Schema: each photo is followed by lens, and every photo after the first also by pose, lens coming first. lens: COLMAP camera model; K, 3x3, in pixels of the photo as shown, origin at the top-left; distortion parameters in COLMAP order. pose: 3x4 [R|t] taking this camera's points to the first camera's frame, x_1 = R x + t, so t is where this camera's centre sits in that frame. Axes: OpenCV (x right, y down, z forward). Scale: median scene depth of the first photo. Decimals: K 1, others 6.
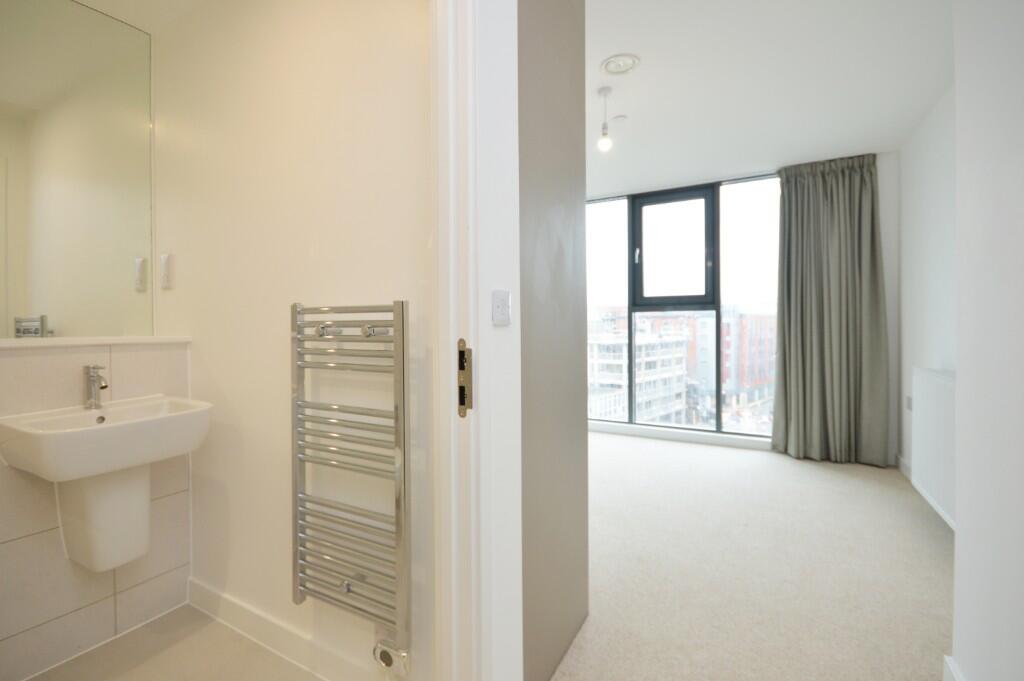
lens RADIAL K [[464.3, 0, 513.5], [0, 464.3, 326.5], [0, 0, 1]] dist [-0.001765, -0.000220]
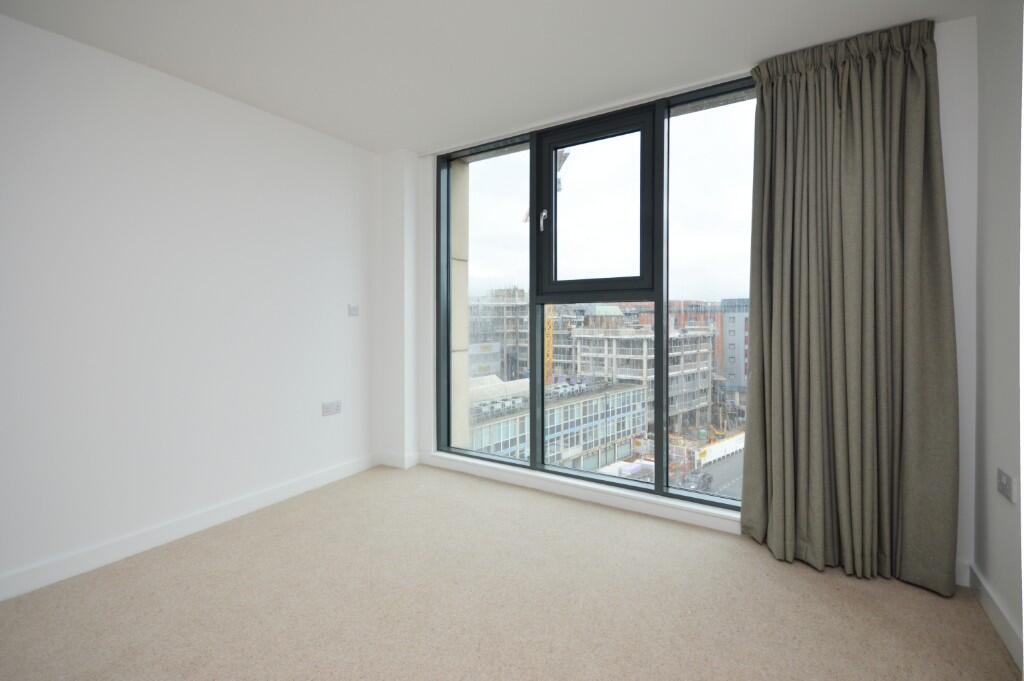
lens RADIAL K [[462.6, 0, 485.5], [0, 462.6, 321.0], [0, 0, 1]] dist [0.000994, -0.000105]
pose [[0.995699, 0.004077, -0.092557, 0.290310], [-0.004024, 0.999992, 0.000761, -0.007658], [0.092559, -0.000385, 0.995707, 0.386081]]
